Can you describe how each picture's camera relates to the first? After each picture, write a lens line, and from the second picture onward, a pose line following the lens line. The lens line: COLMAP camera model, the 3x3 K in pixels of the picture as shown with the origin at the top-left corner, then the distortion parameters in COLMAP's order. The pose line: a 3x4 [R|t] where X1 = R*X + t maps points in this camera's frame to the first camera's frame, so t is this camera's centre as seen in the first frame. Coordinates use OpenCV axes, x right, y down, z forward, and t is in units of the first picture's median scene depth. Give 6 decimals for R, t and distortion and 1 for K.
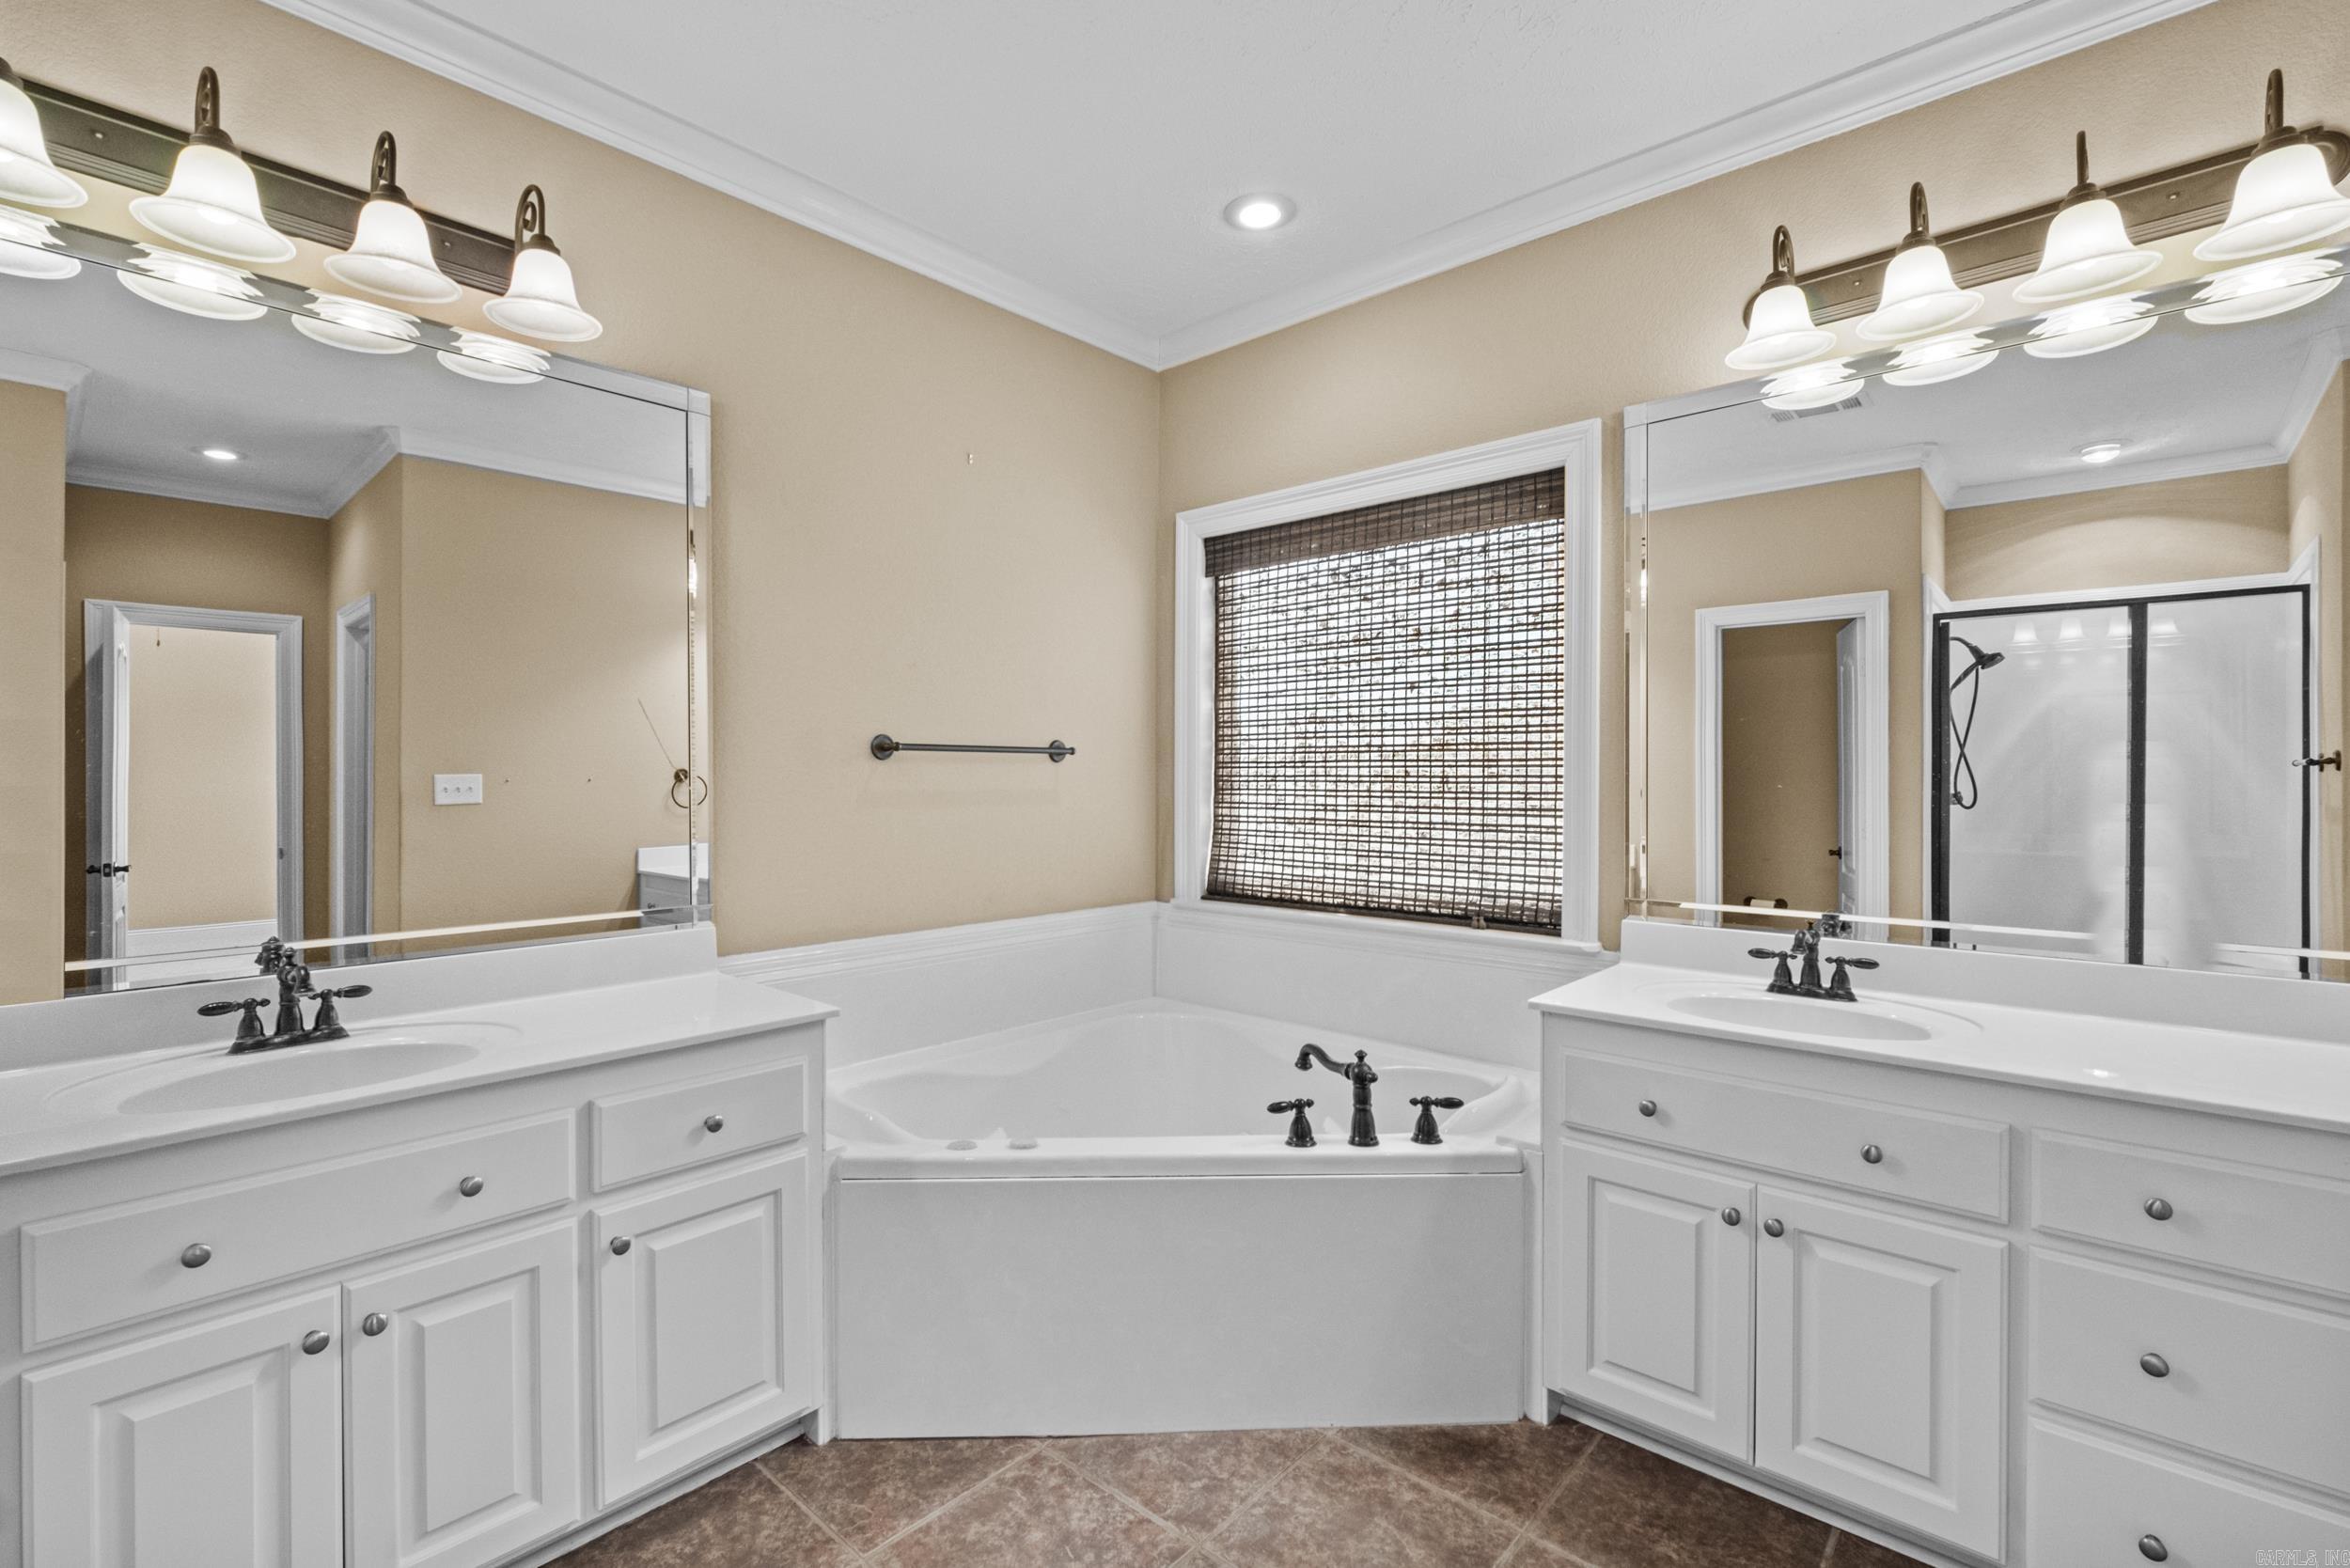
lens RADIAL K [[1031.4, 0, 1153.8], [0, 1031.4, 776.6], [0, 0, 1]] dist [-0.005074, -0.000148]
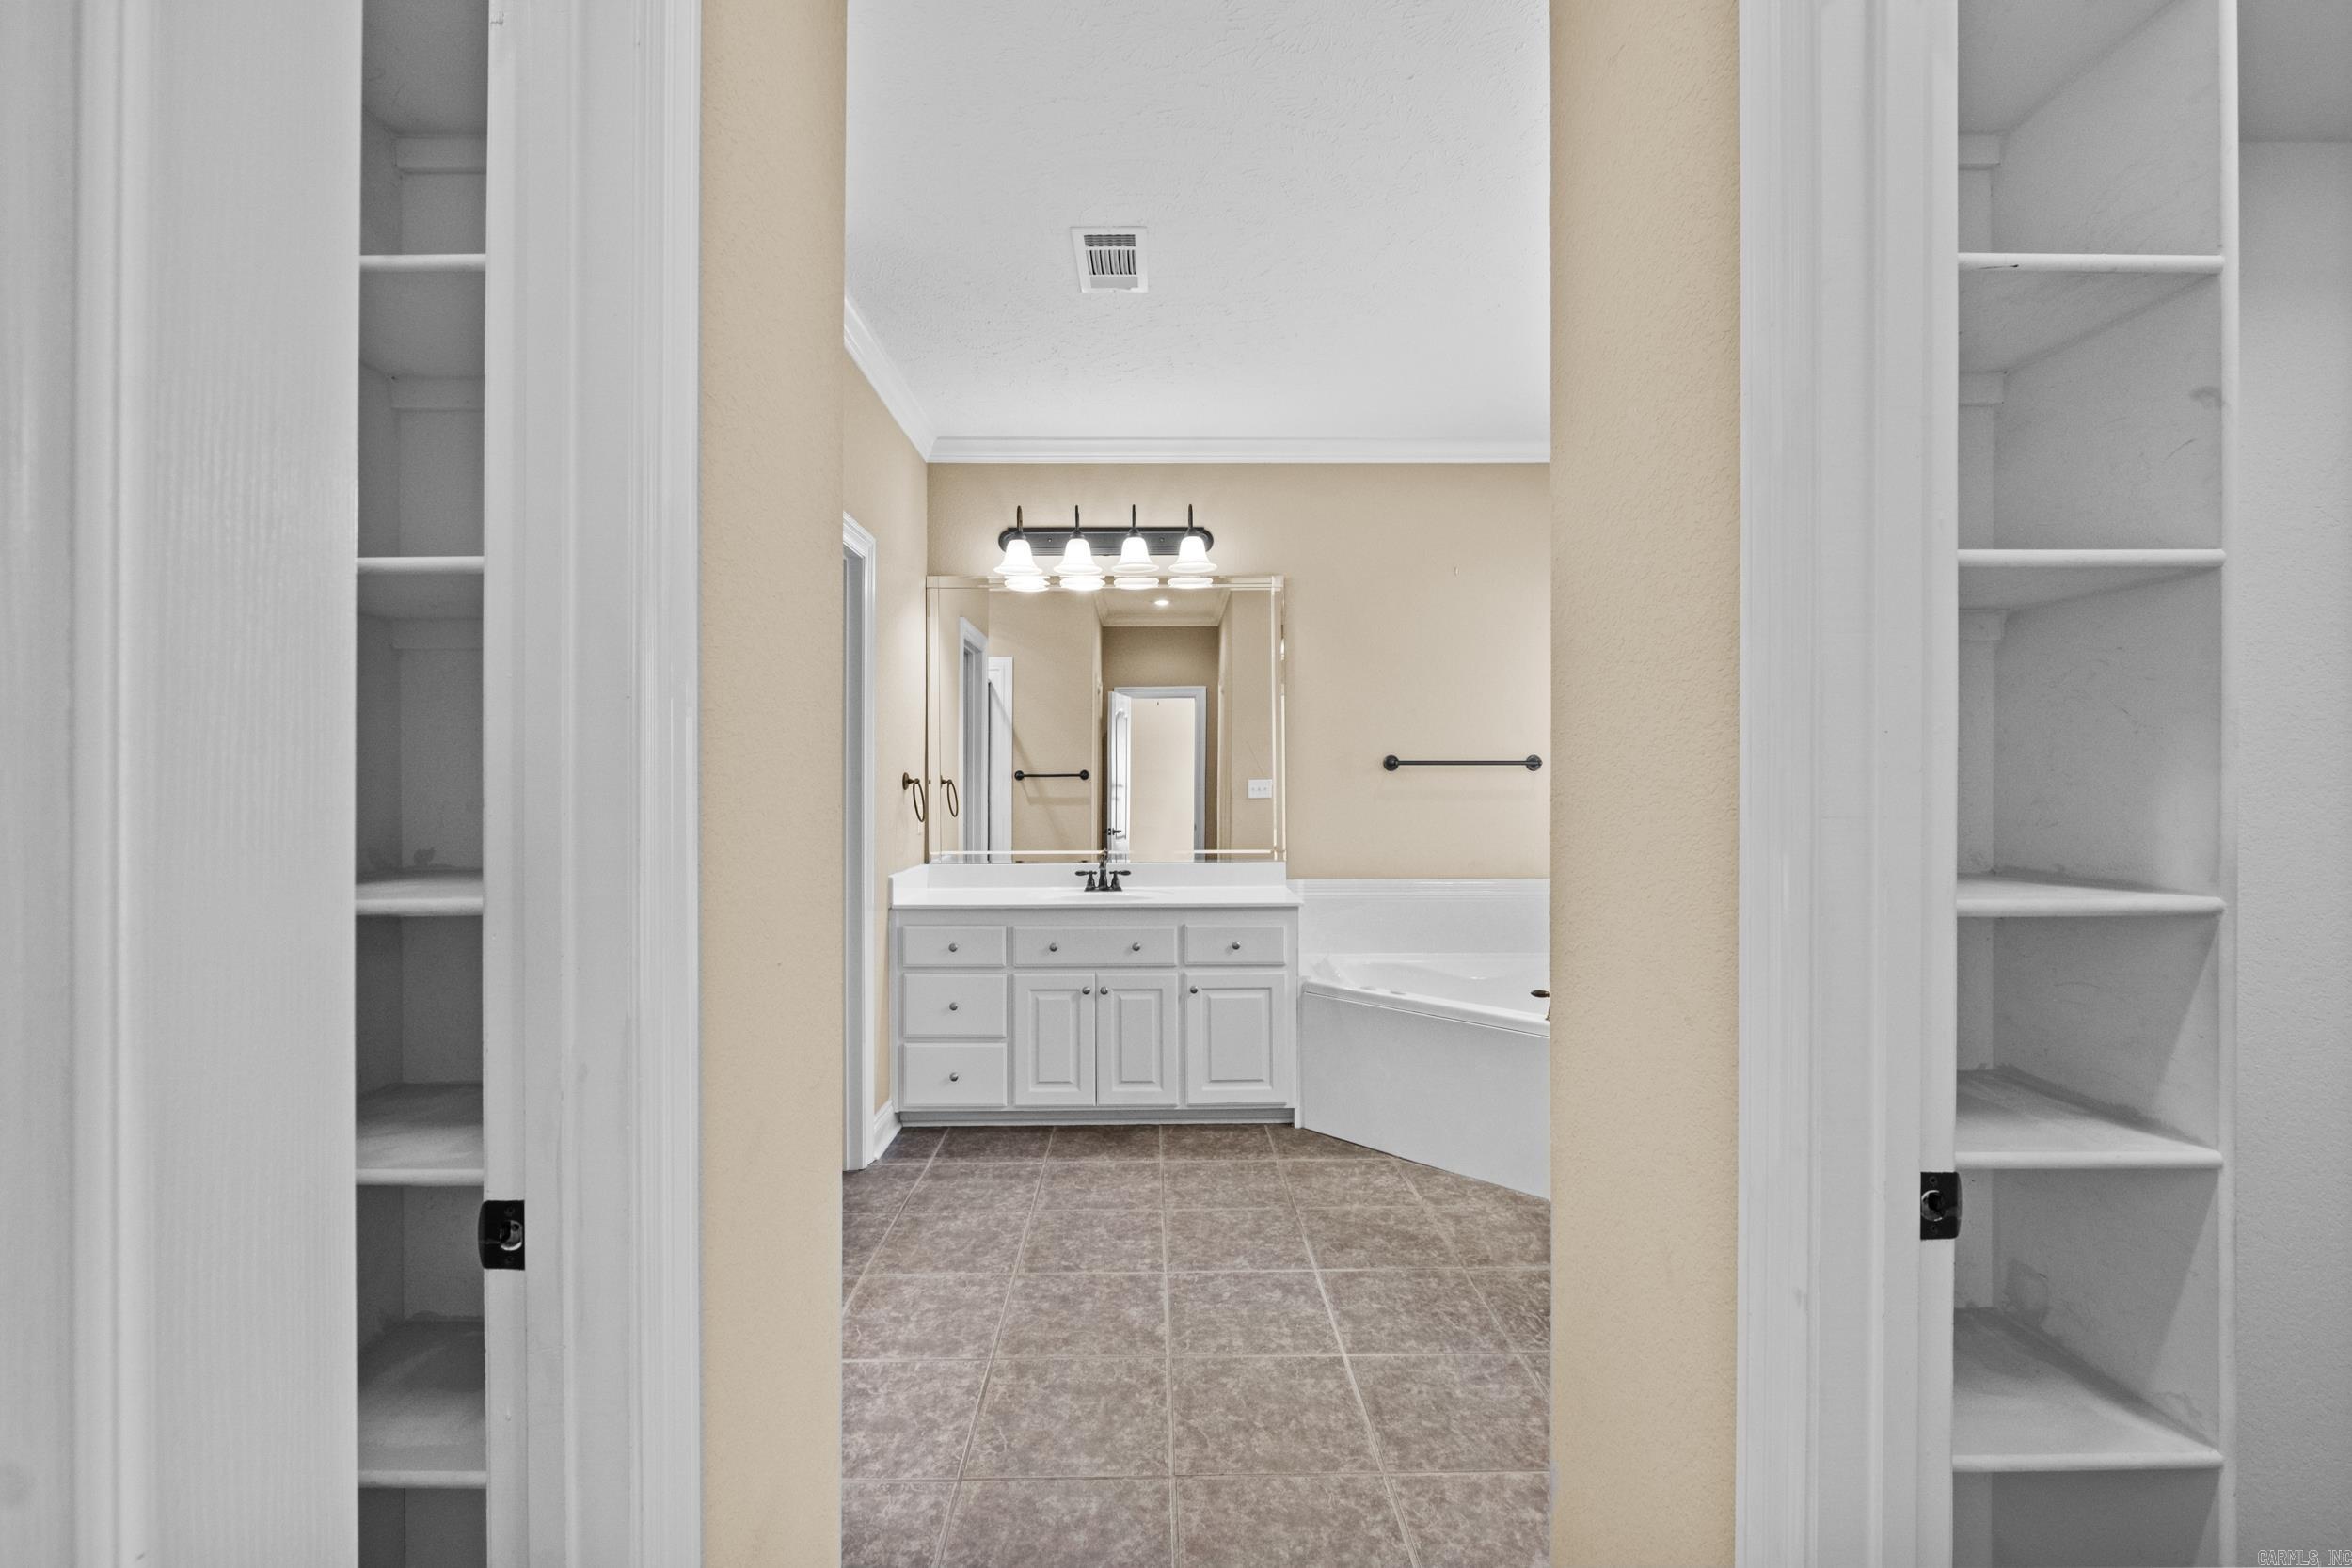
lens RADIAL K [[977.2, 0, 1176.0], [0, 977.2, 784.0], [0, 0, 1]] dist [-0.001600, -0.000031]
pose [[0.697598, 0.000205, -0.716489, 0.597304], [0.000806, 0.999999, 0.001070, 0.002200], [0.716489, -0.001324, 0.697598, -0.313990]]
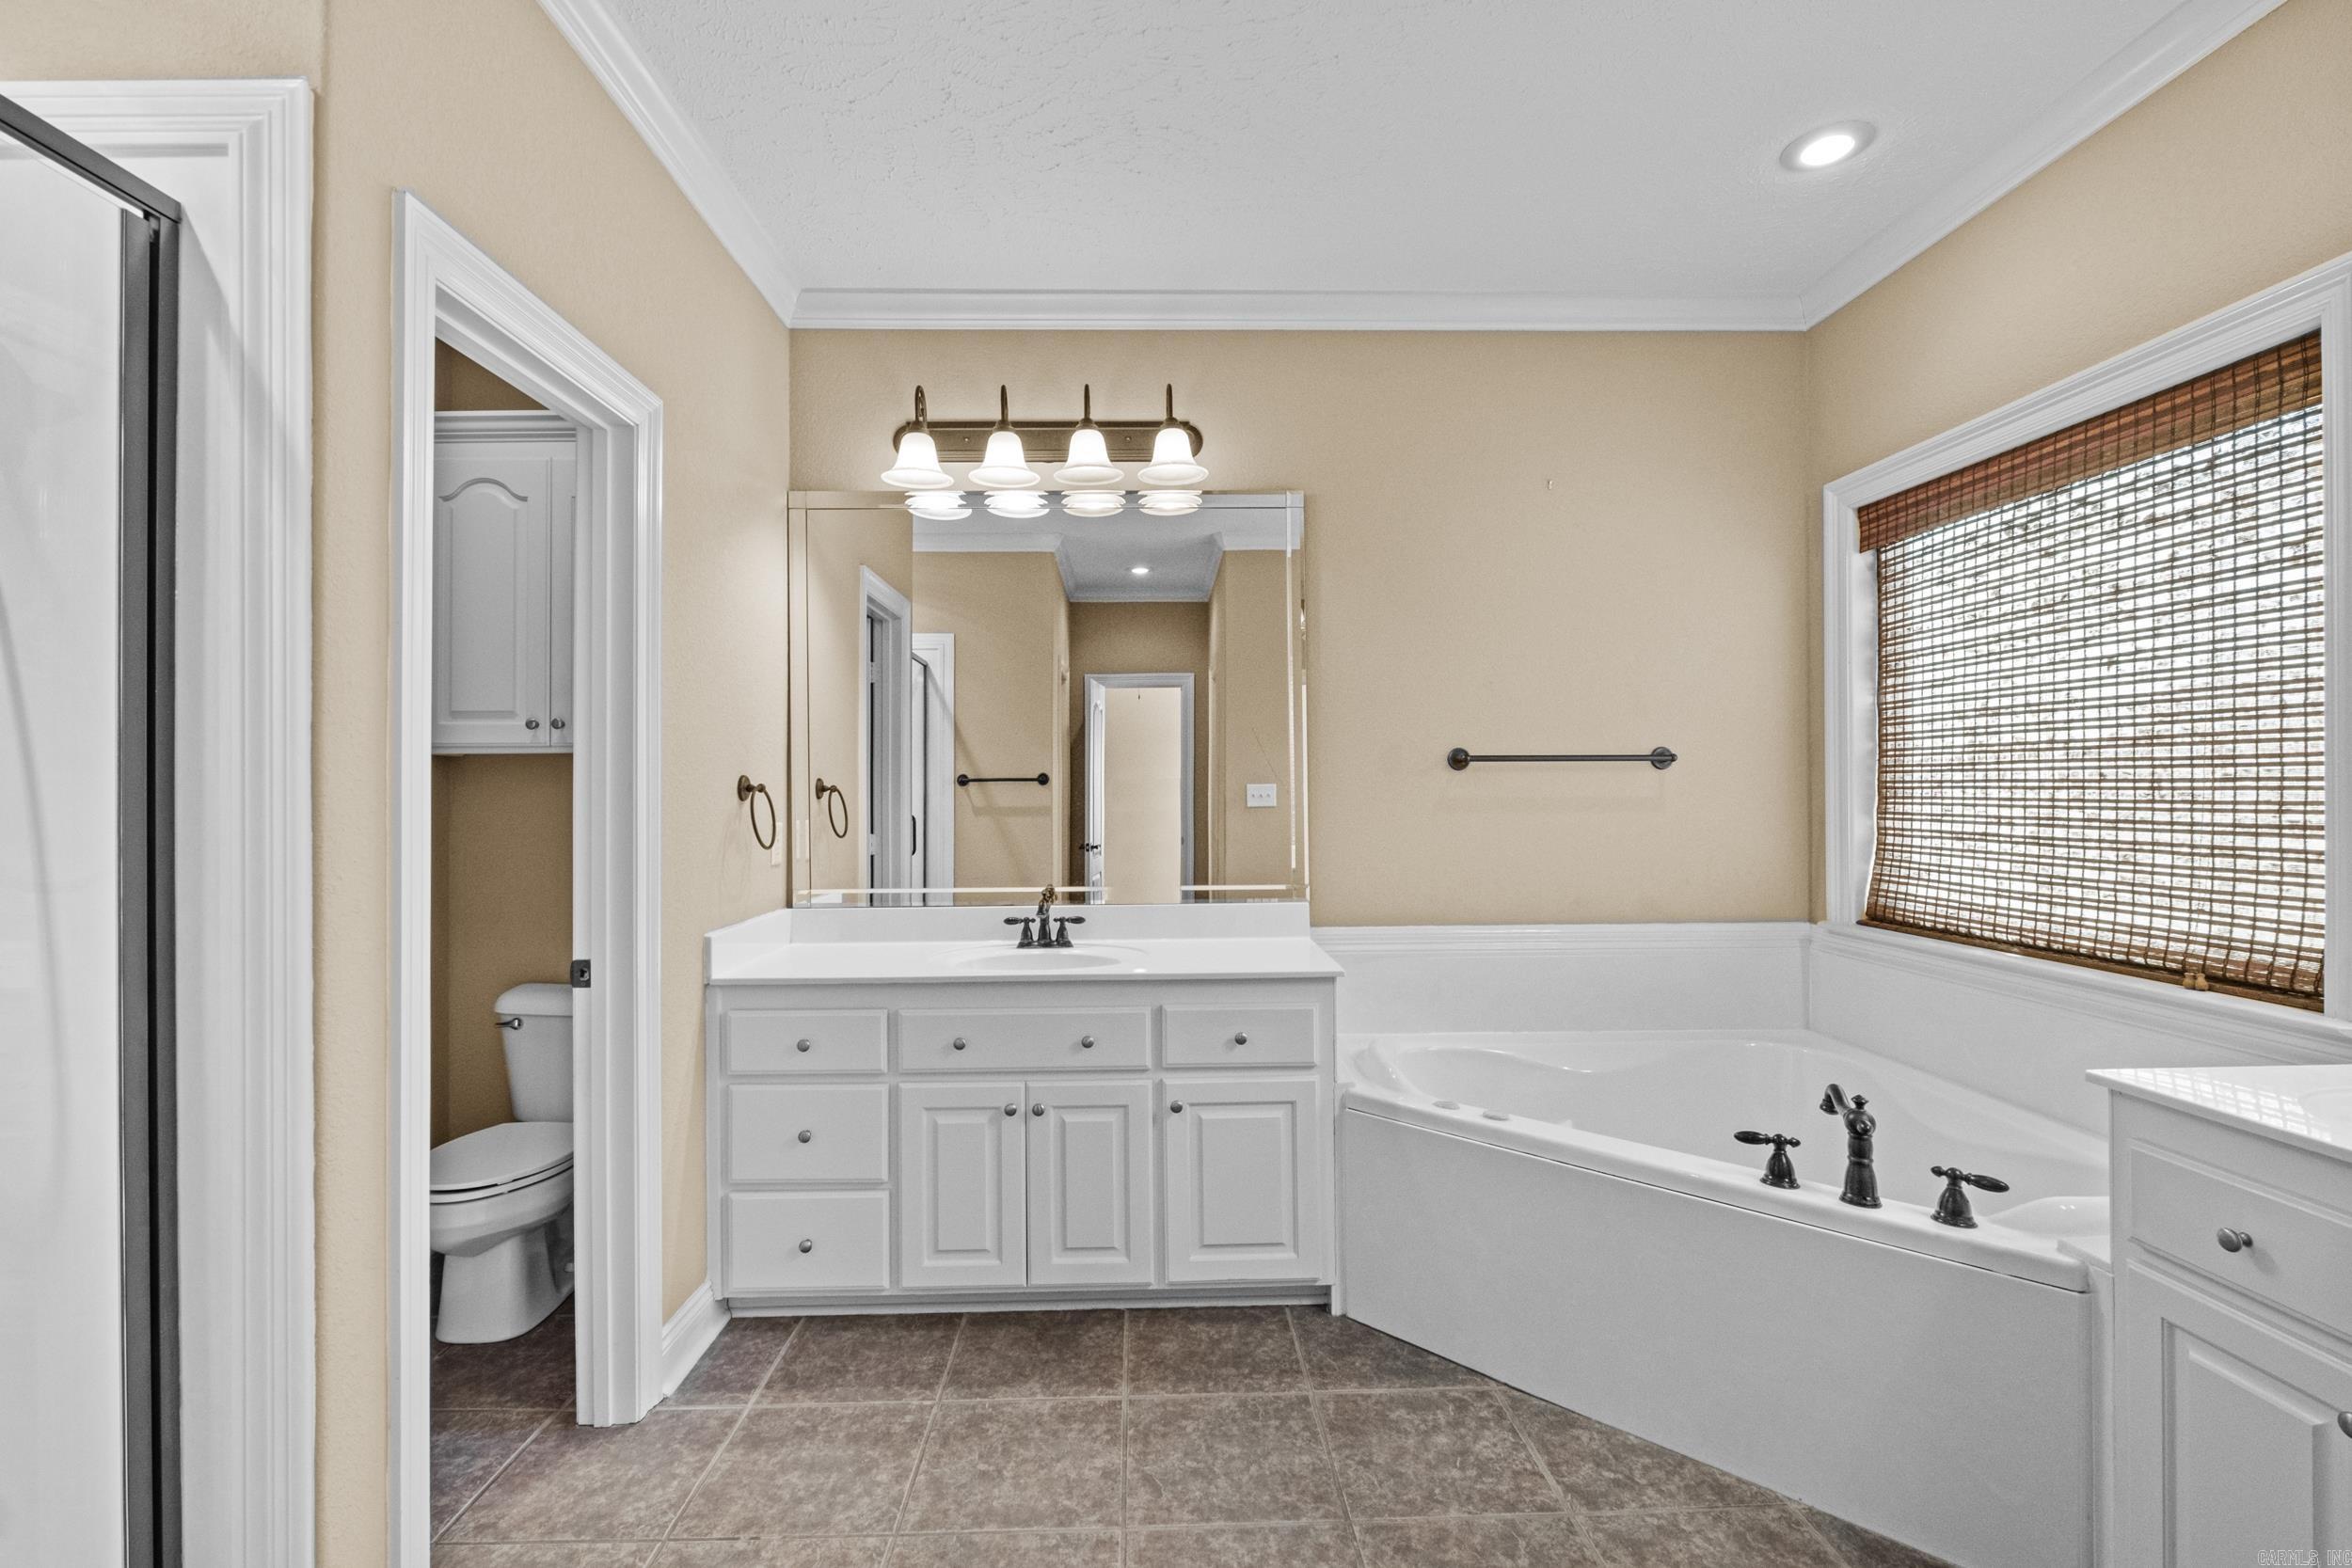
lens RADIAL K [[1022.1, 0, 1171.9], [0, 1022.1, 779.1], [0, 0, 1]] dist [-0.002740, -0.000433]
pose [[0.703473, -0.010311, -0.710647, 0.311841], [0.005704, 0.999944, -0.008862, 0.001478], [0.710699, 0.002180, 0.703492, -0.016729]]
